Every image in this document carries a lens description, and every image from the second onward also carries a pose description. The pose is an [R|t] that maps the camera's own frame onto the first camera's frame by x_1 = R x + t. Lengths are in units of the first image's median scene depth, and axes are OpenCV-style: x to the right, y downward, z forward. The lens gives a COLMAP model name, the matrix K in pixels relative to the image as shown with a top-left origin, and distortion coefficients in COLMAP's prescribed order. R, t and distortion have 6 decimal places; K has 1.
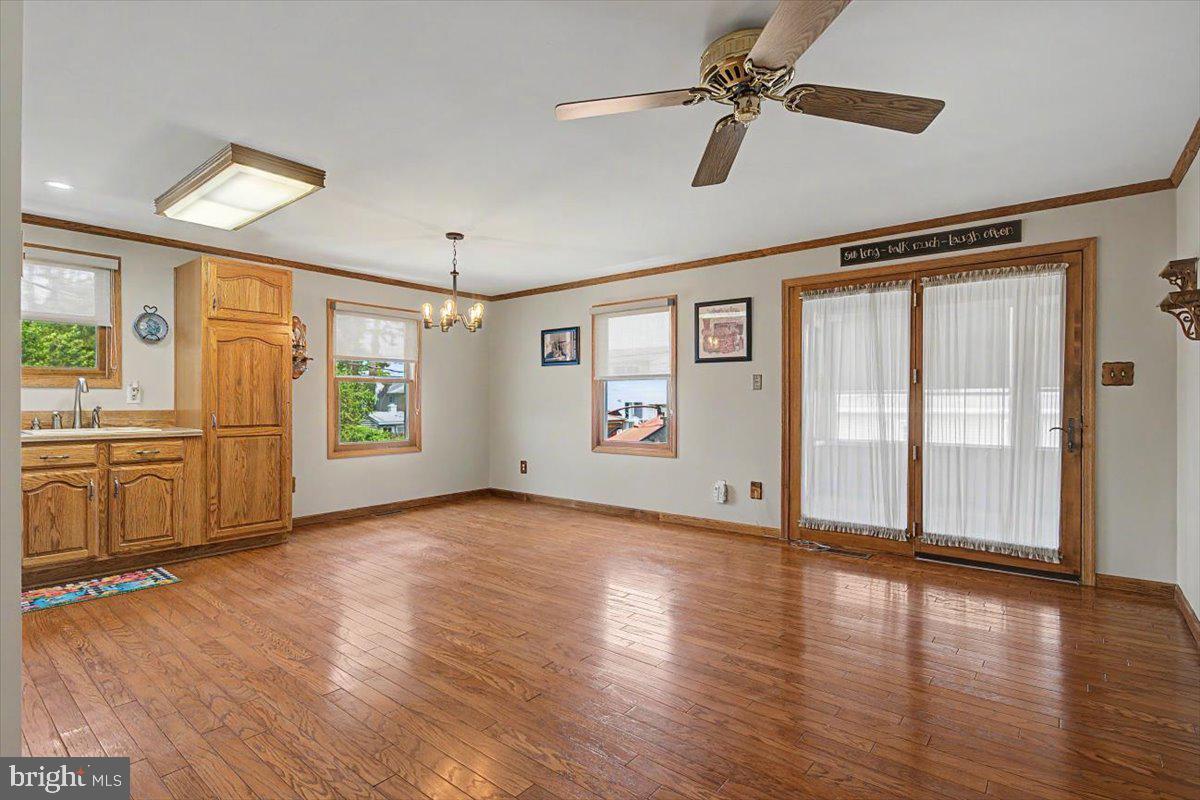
lens RADIAL K [[573.7, 0, 600.7], [0, 573.7, 401.1], [0, 0, 1]] dist [-0.000418, -0.000093]
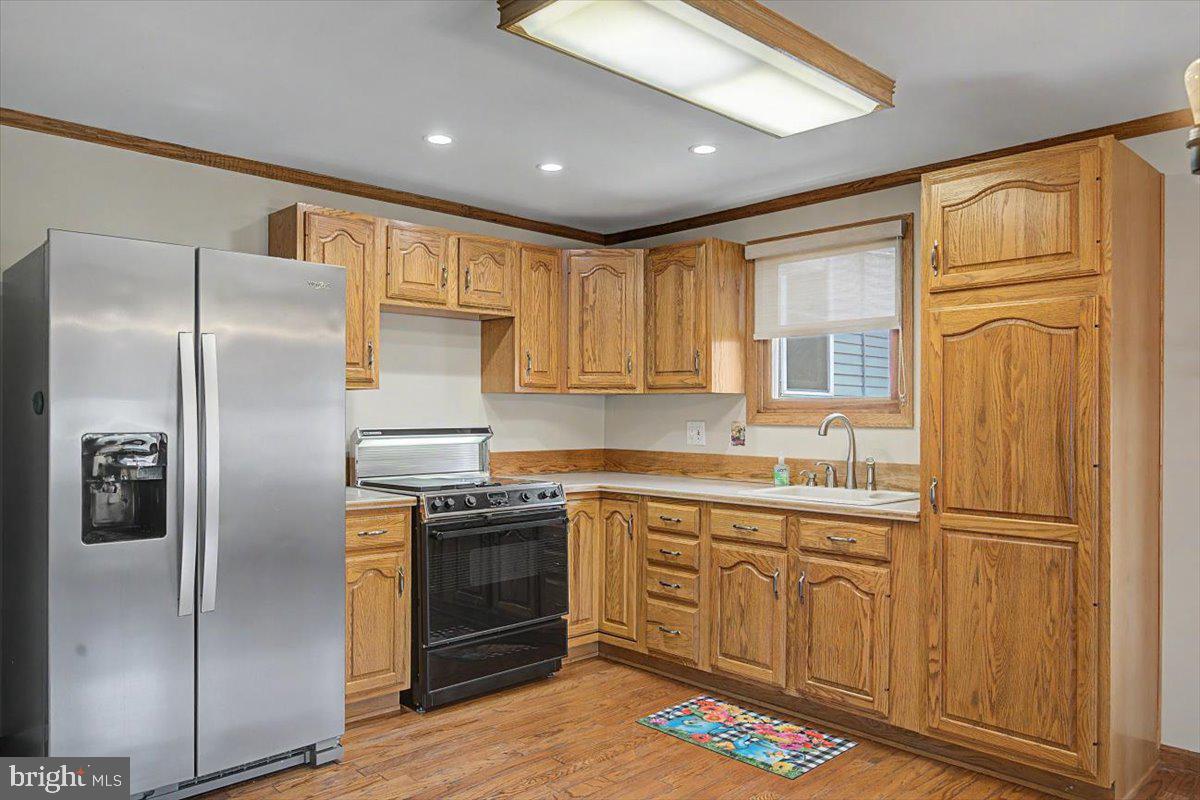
lens RADIAL K [[839.7, 0, 608.4], [0, 839.7, 416.1], [0, 0, 1]] dist [-0.002732, -0.000673]
pose [[-0.121948, -0.002248, -0.992534, 0.092405], [-0.005865, 0.999982, -0.001545, -0.033339], [0.992519, 0.005633, -0.121959, 0.836004]]
